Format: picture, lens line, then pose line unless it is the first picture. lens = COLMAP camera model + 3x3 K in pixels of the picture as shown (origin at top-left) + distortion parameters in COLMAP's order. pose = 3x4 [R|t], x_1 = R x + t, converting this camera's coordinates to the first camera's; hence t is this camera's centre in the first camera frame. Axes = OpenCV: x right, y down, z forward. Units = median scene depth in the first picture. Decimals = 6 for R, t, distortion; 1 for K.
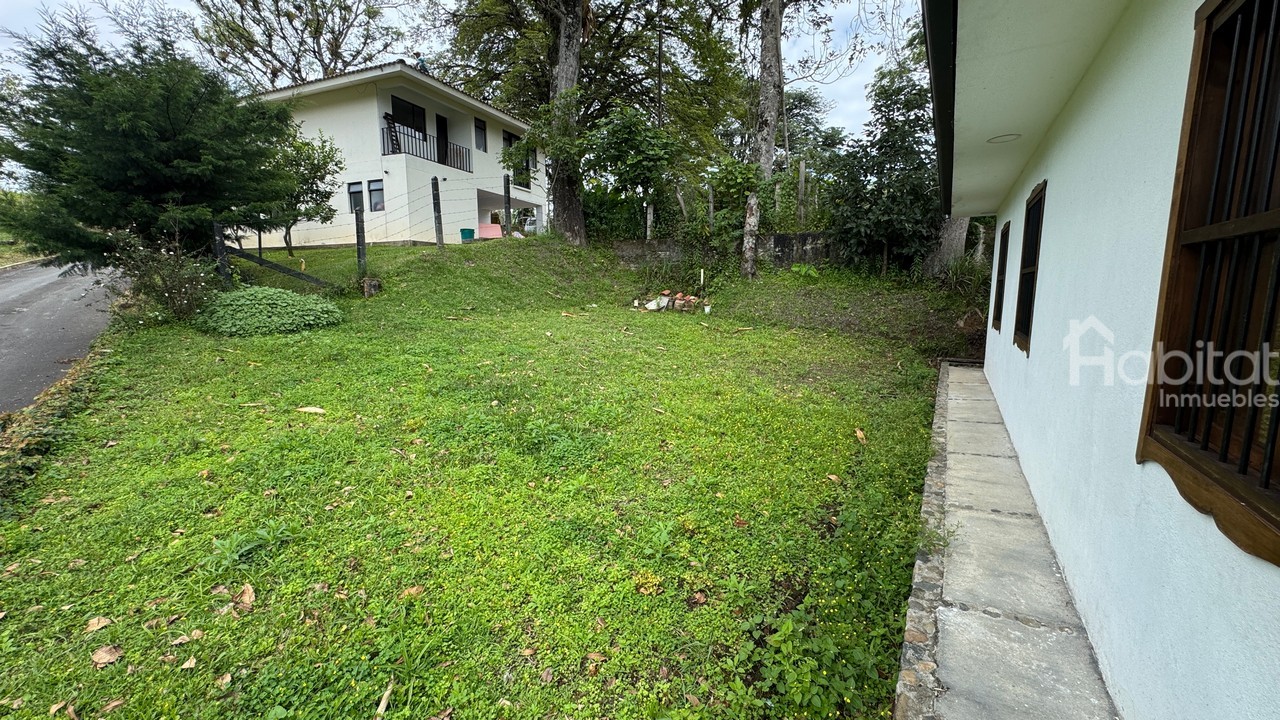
lens RADIAL K [[510.4, 0, 641.2], [0, 510.4, 362.0], [0, 0, 1]] dist [-0.003164, 0.000263]
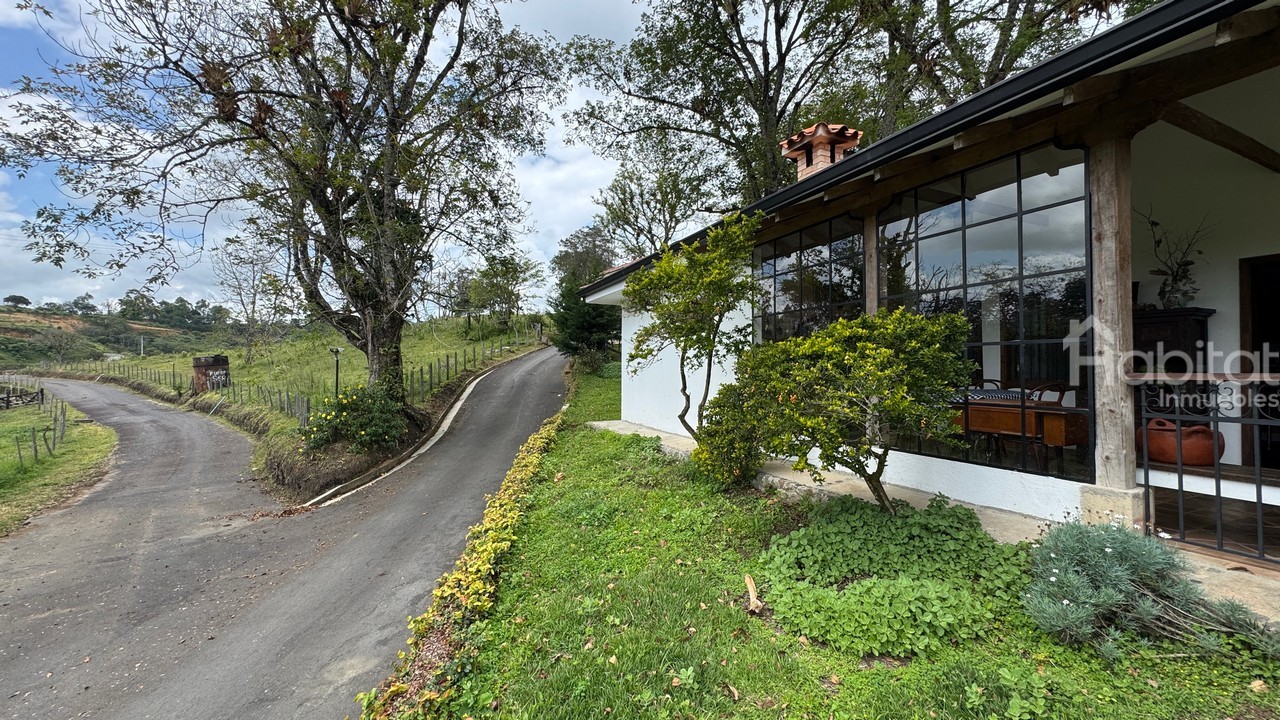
lens RADIAL K [[510.4, 0, 639.5], [0, 510.4, 360.8], [0, 0, 1]] dist [-0.003164, 0.000263]
pose [[0.822065, -0.012068, -0.569265, 0.606271], [-0.075788, 0.988560, -0.130402, 0.131068], [0.564327, 0.150343, 0.811747, -0.768301]]
